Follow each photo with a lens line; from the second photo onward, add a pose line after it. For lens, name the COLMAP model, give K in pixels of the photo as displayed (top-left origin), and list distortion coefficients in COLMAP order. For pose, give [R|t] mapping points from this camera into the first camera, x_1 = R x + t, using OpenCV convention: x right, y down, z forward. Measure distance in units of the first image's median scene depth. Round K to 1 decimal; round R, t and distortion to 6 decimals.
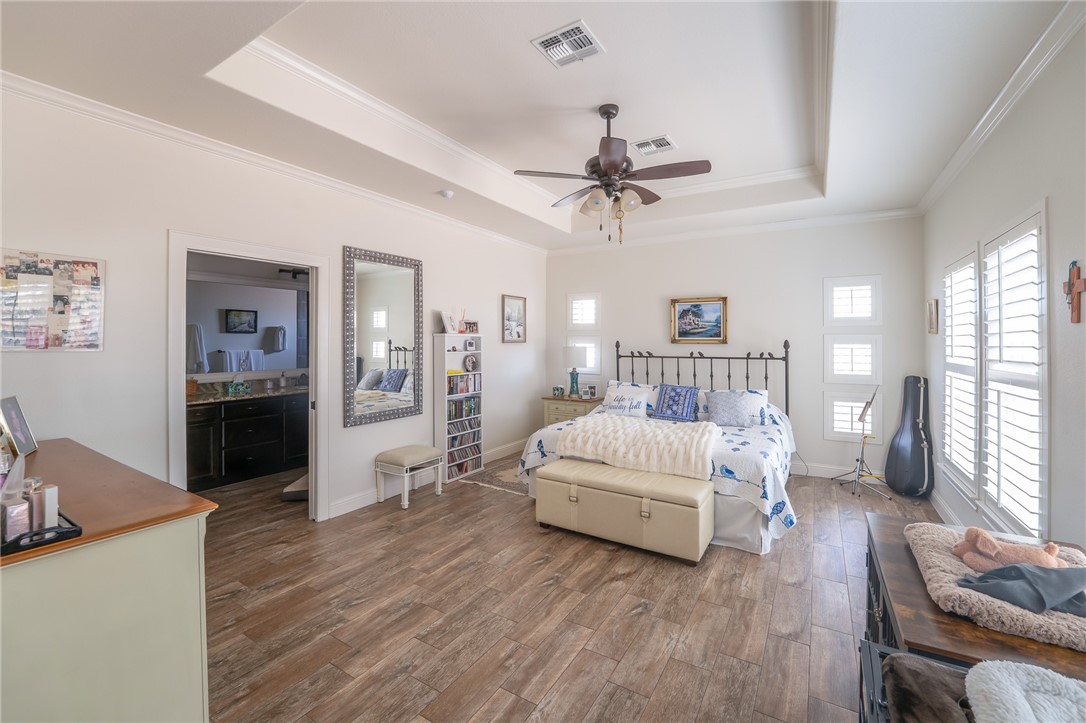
lens RADIAL K [[453.9, 0, 538.6], [0, 453.9, 340.1], [0, 0, 1]] dist [-0.033996, 0.005949]
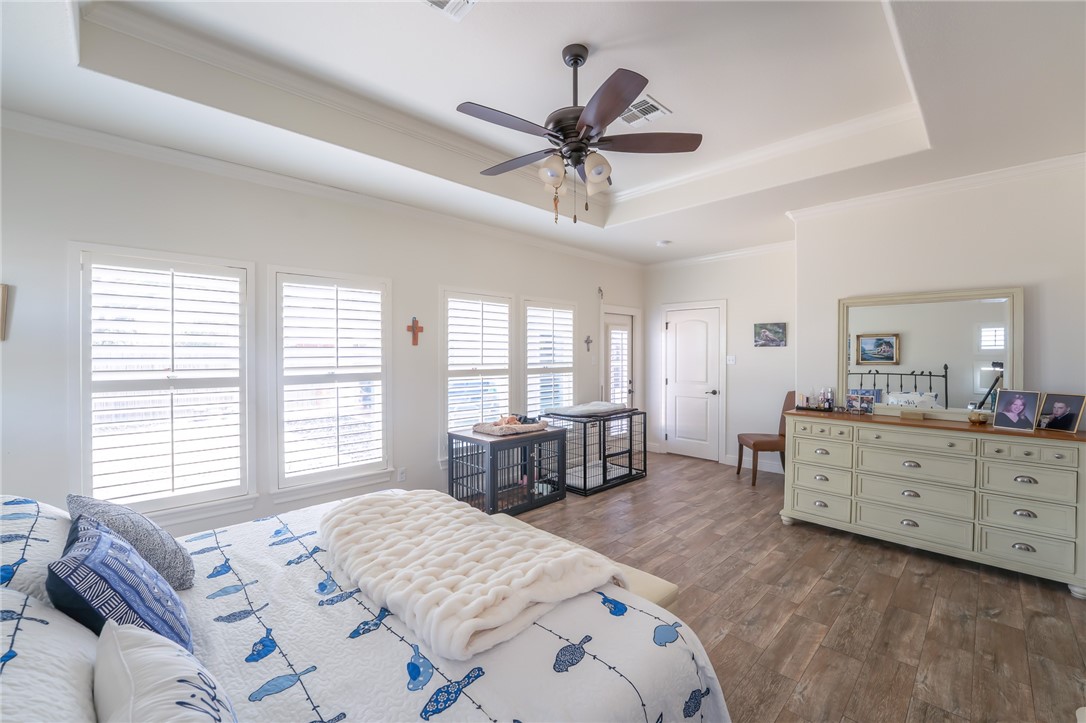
lens RADIAL K [[446.6, 0, 541.0], [0, 446.6, 359.2], [0, 0, 1]] dist [-0.035424, 0.006611]
pose [[-0.969659, -0.003044, 0.244441, 0.026791], [-0.001172, 0.999969, 0.007802, 0.005785], [-0.244457, 0.007278, -0.969633, 1.634650]]
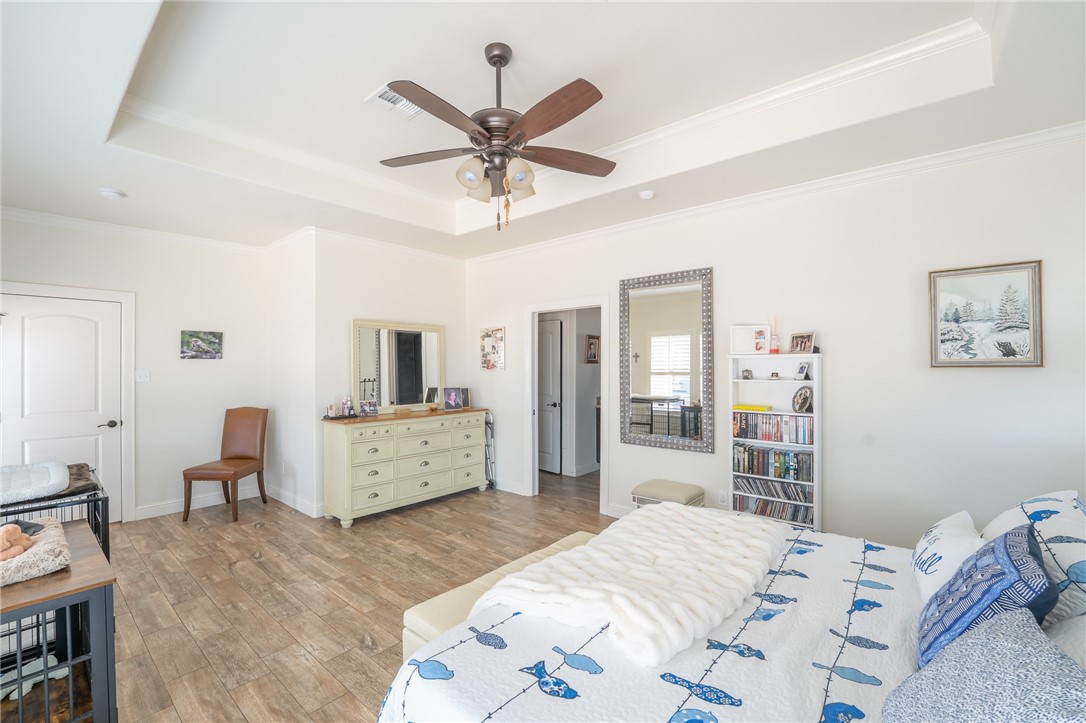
lens RADIAL K [[457.9, 0, 534.8], [0, 457.9, 367.3], [0, 0, 1]] dist [-0.025480, 0.000225]
pose [[-0.155592, 0.005792, -0.987804, 0.823800], [0.008391, 0.999954, 0.004542, -0.000695], [0.987786, -0.007582, -0.155633, 1.095820]]
